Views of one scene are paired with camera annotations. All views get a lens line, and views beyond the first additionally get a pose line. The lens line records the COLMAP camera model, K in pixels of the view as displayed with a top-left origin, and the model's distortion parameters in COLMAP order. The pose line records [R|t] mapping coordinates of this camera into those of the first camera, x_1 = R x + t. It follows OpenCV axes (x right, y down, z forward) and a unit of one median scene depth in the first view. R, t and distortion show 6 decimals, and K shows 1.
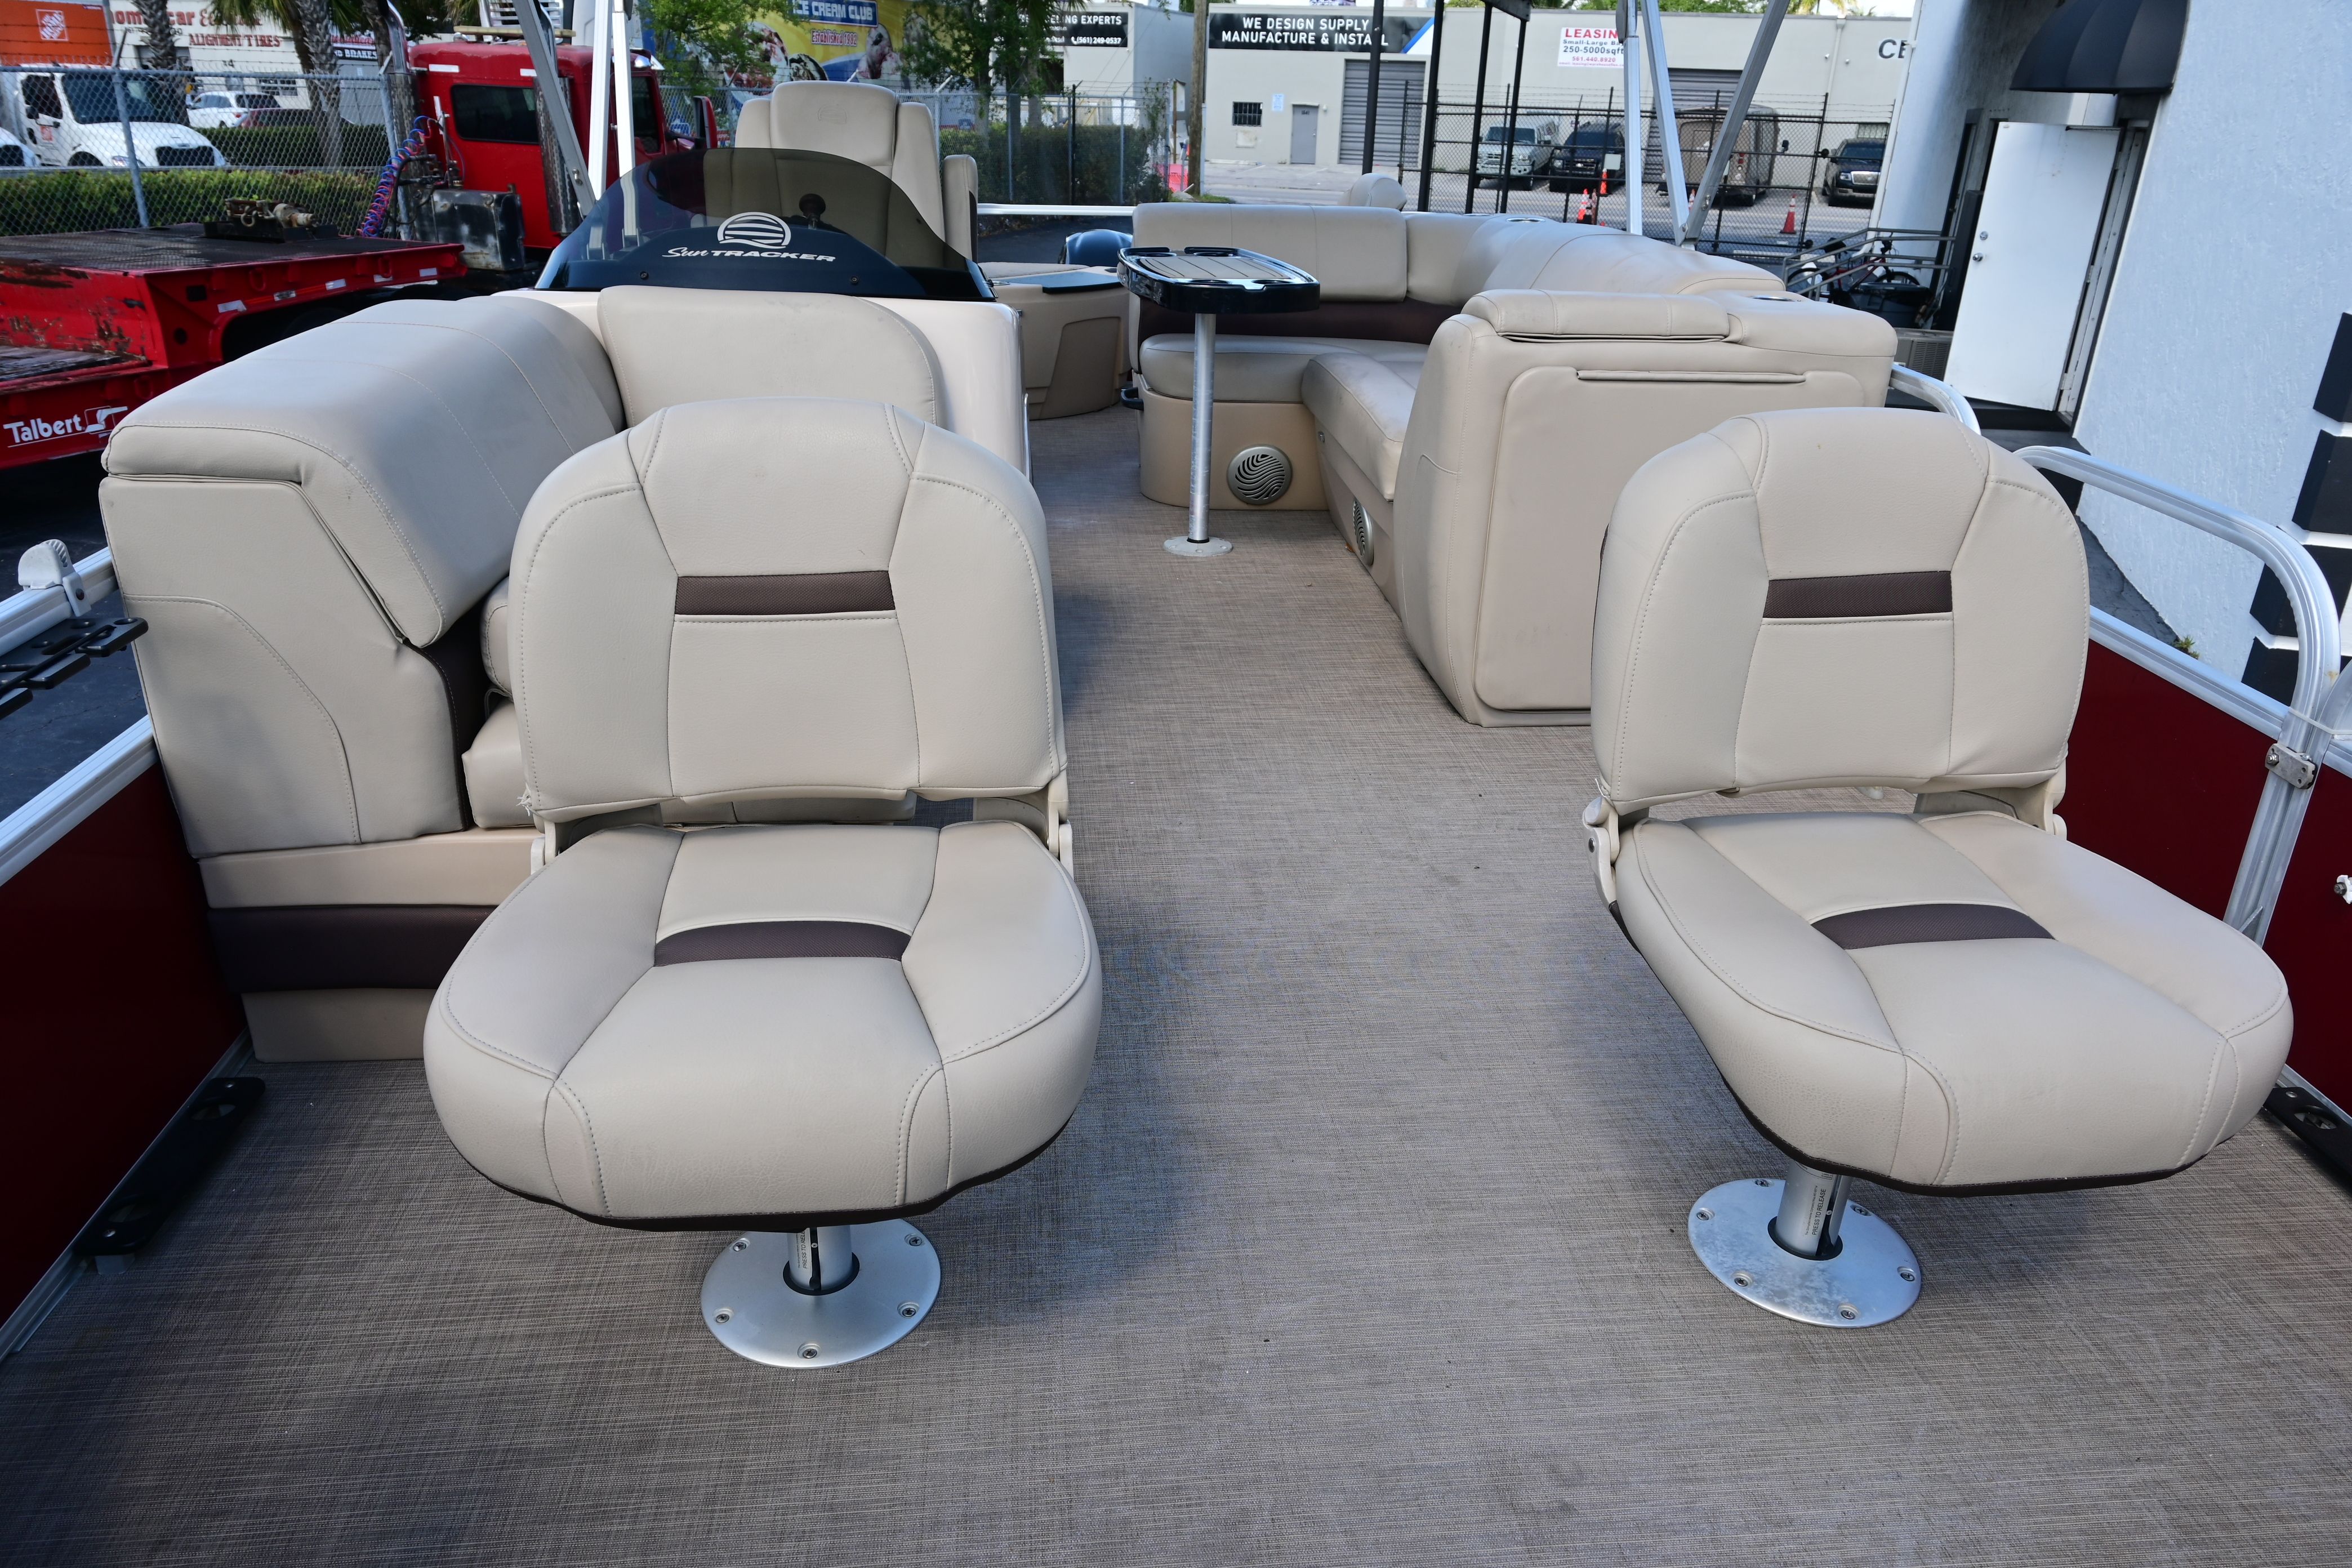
lens RADIAL K [[1596.6, 0, 1171.3], [0, 1596.6, 792.6], [0, 0, 1]] dist [-0.006775, 0.003032]
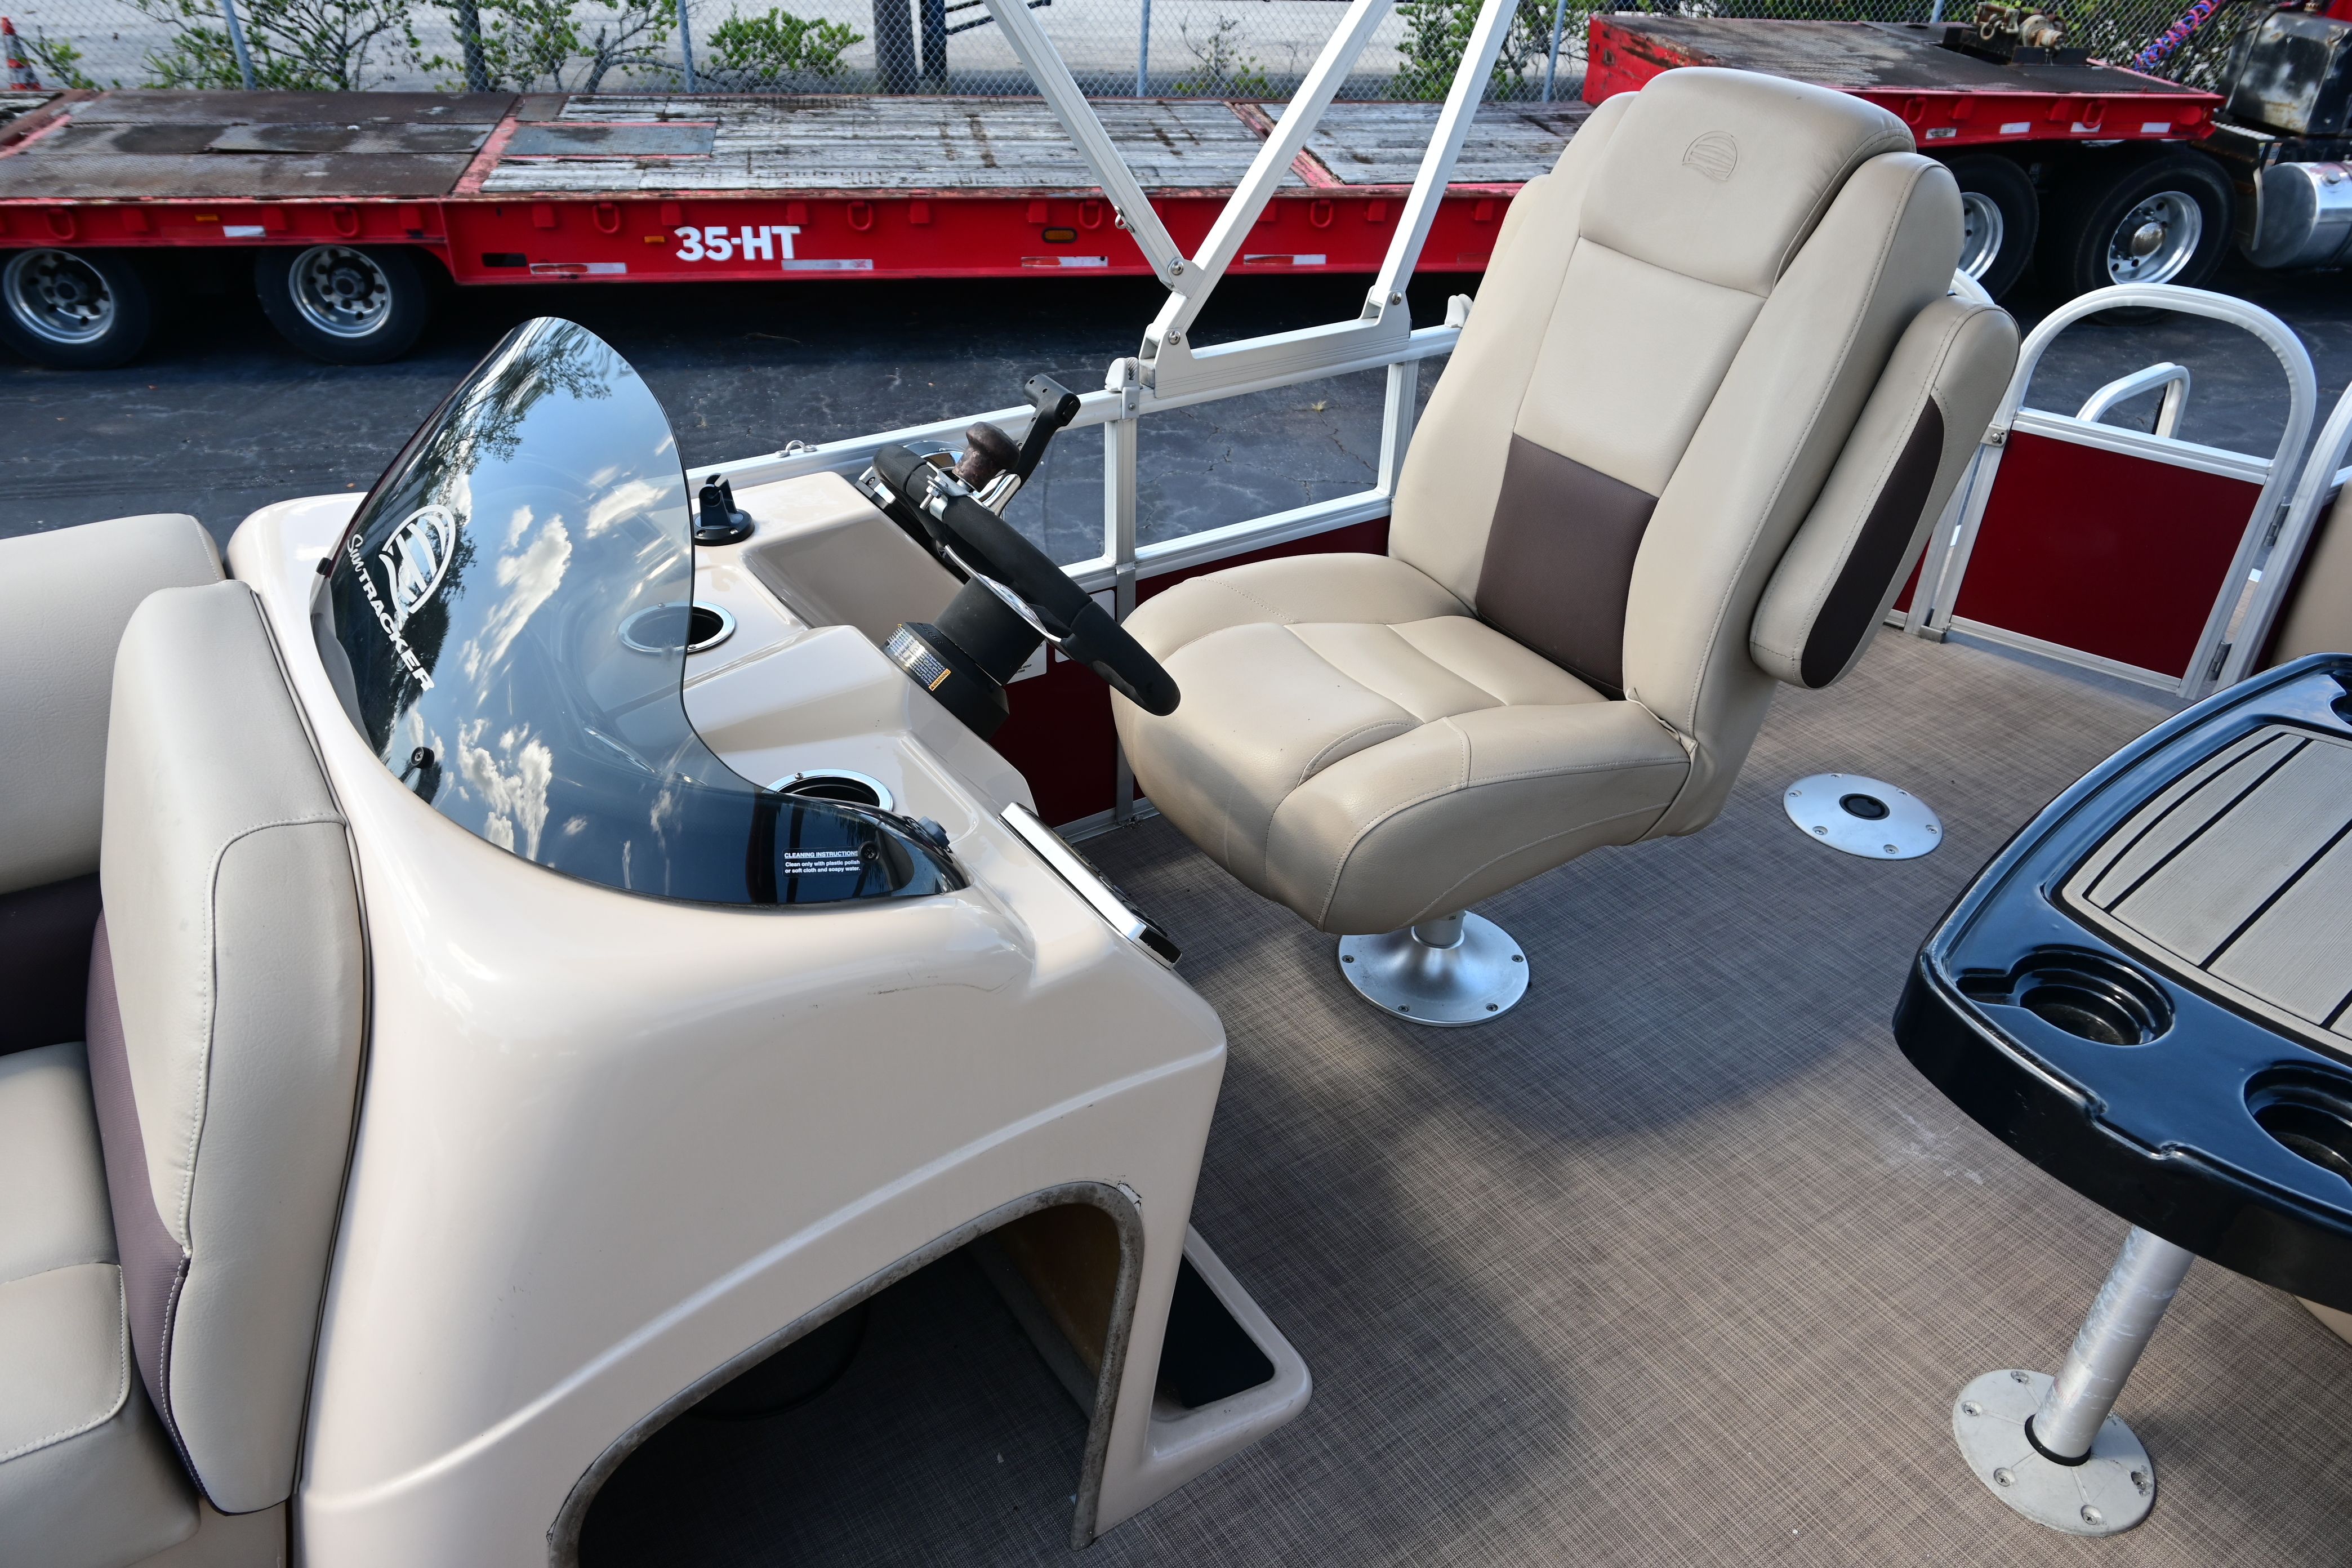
lens RADIAL K [[1616.5, 0, 1175.0], [0, 1616.5, 789.8], [0, 0, 1]] dist [-0.000204, 0.001676]
pose [[0.469327, 0.470308, -0.747357, 0.044067], [-0.374360, 0.872510, 0.313975, -0.112209], [0.799742, 0.132423, 0.585557, 0.200401]]
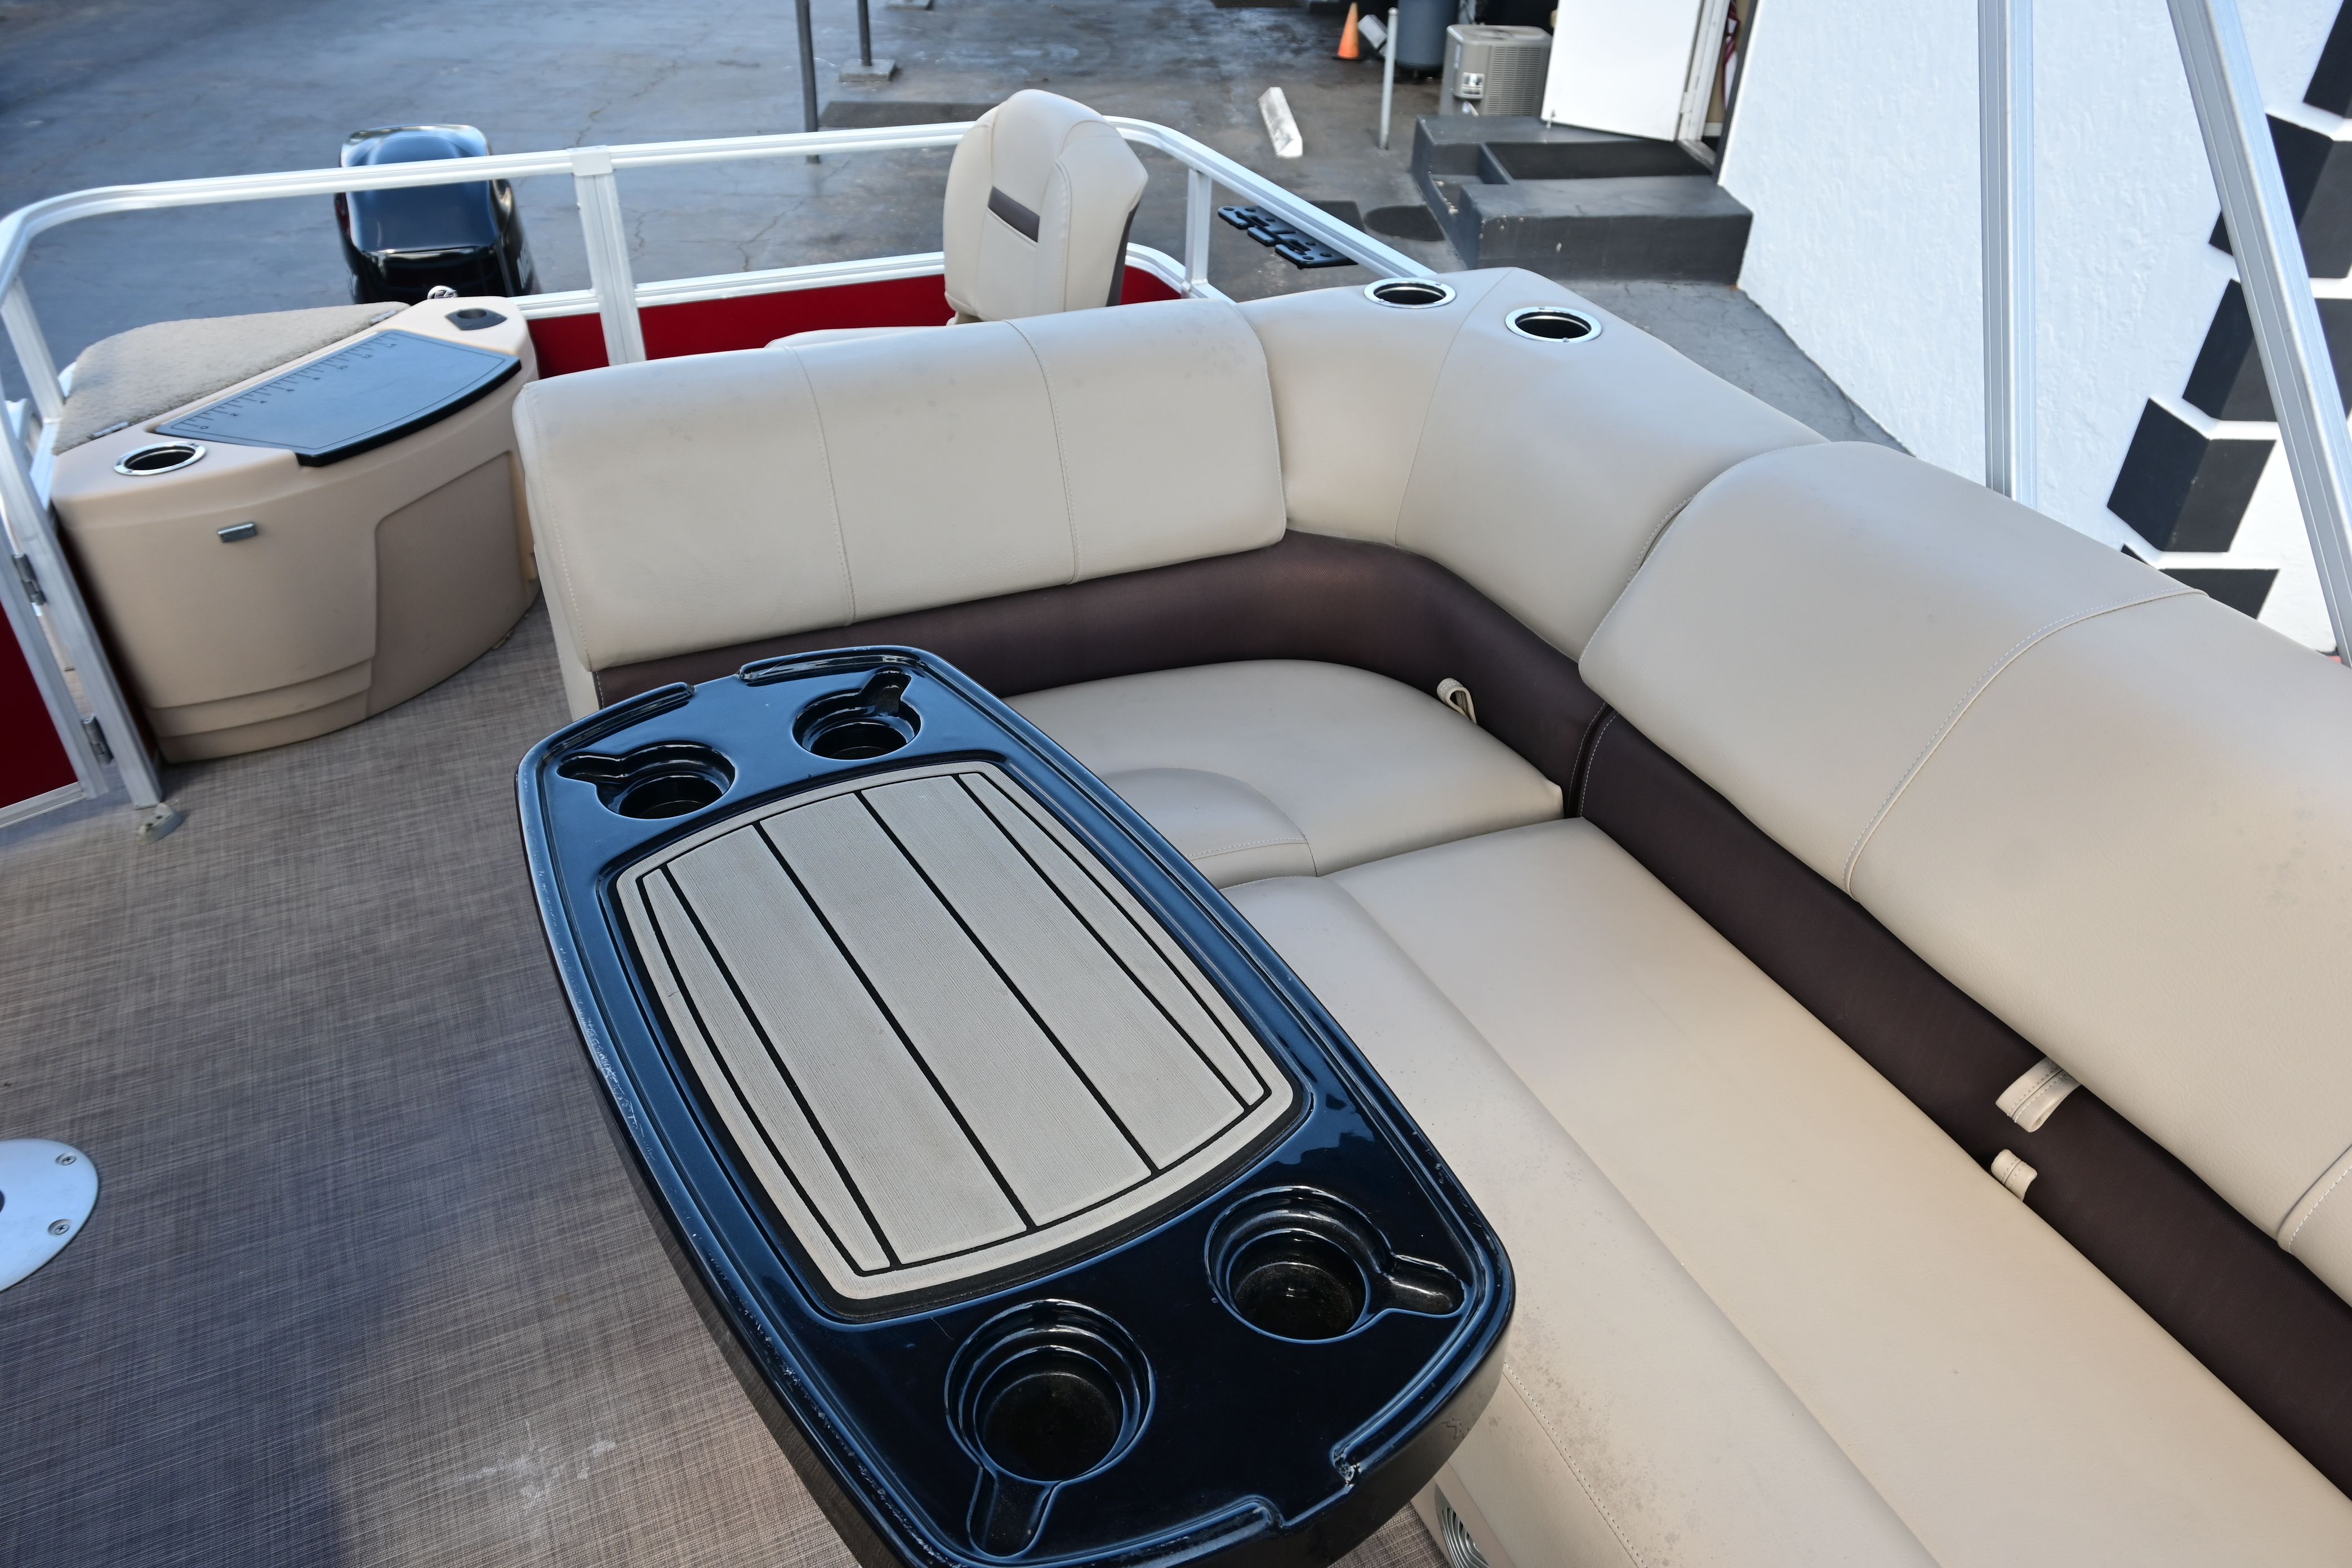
lens RADIAL K [[1610.4, 0, 1176.0], [0, 1610.4, 784.0], [0, 0, 1]] dist [-0.006190, 0.003235]
pose [[0.938301, -0.193063, 0.286912, -0.002238], [0.132968, 0.967289, 0.216037, -0.129413], [-0.319236, -0.164558, 0.933279, 0.236479]]
